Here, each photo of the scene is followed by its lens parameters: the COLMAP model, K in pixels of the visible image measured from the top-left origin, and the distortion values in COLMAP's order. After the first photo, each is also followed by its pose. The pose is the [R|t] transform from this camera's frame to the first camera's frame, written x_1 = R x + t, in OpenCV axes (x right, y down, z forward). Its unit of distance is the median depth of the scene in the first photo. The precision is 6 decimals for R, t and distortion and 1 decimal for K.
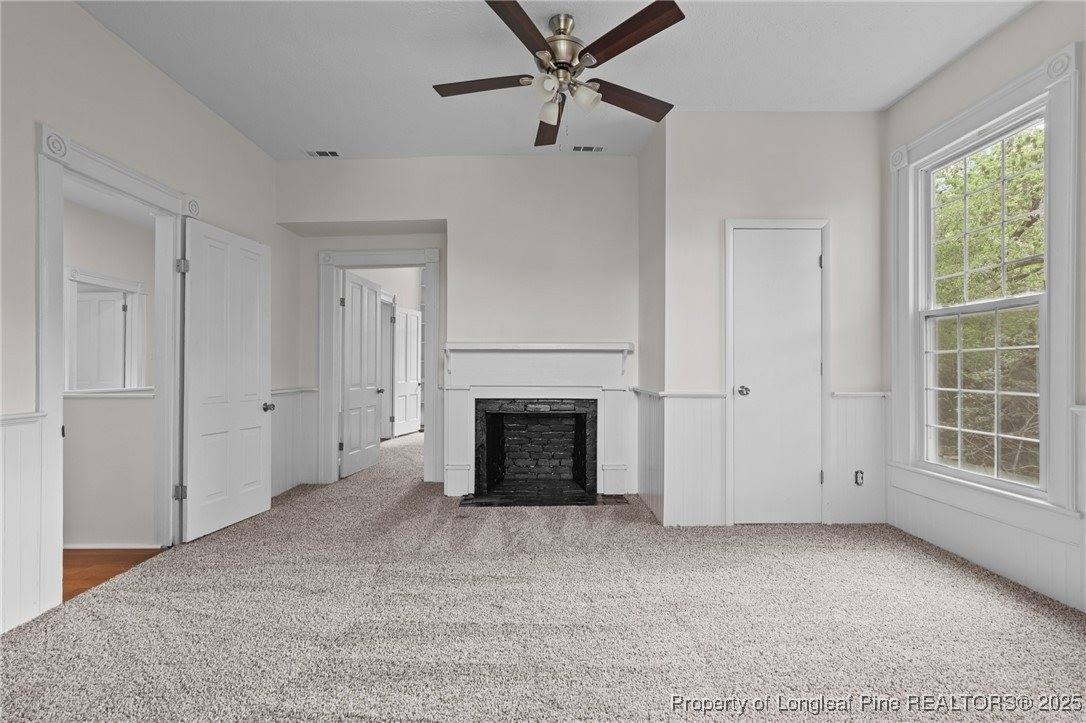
lens RADIAL K [[496.1, 0, 543.0], [0, 496.1, 361.5], [0, 0, 1]] dist [-0.000306, -0.000047]
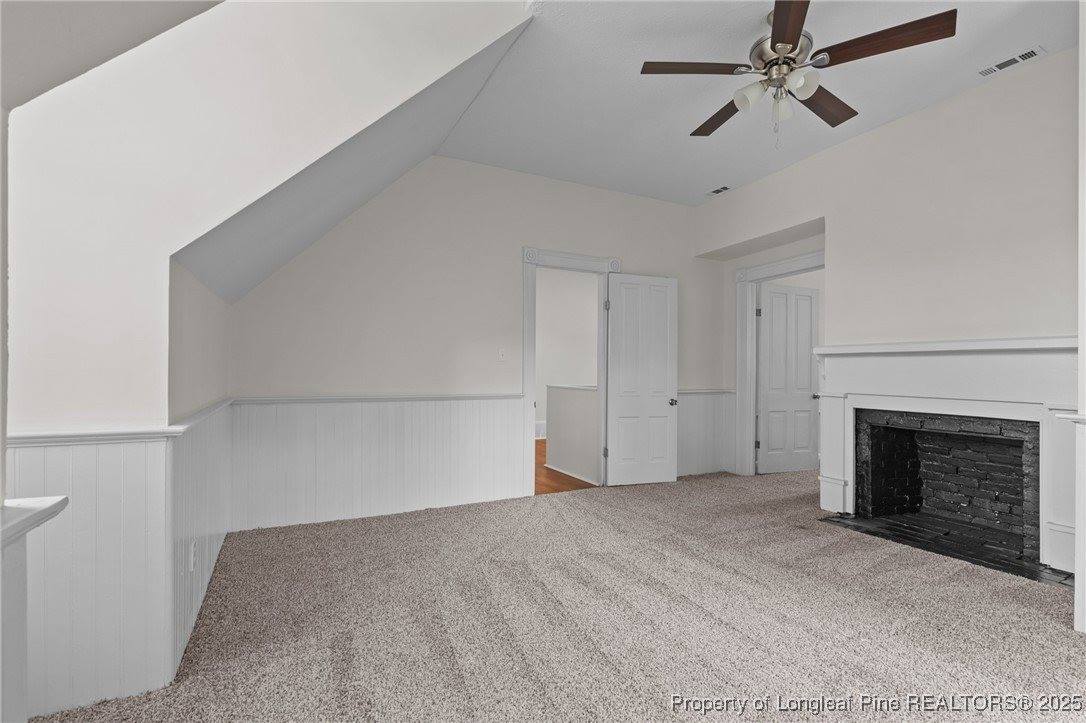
lens RADIAL K [[495.2, 0, 541.2], [0, 495.2, 357.7], [0, 0, 1]] dist [0.001477, 0.000431]
pose [[0.450166, -0.019636, -0.892729, 0.412830], [0.005282, 0.999799, -0.019328, -0.001542], [0.892930, 0.003986, 0.450179, 0.094138]]
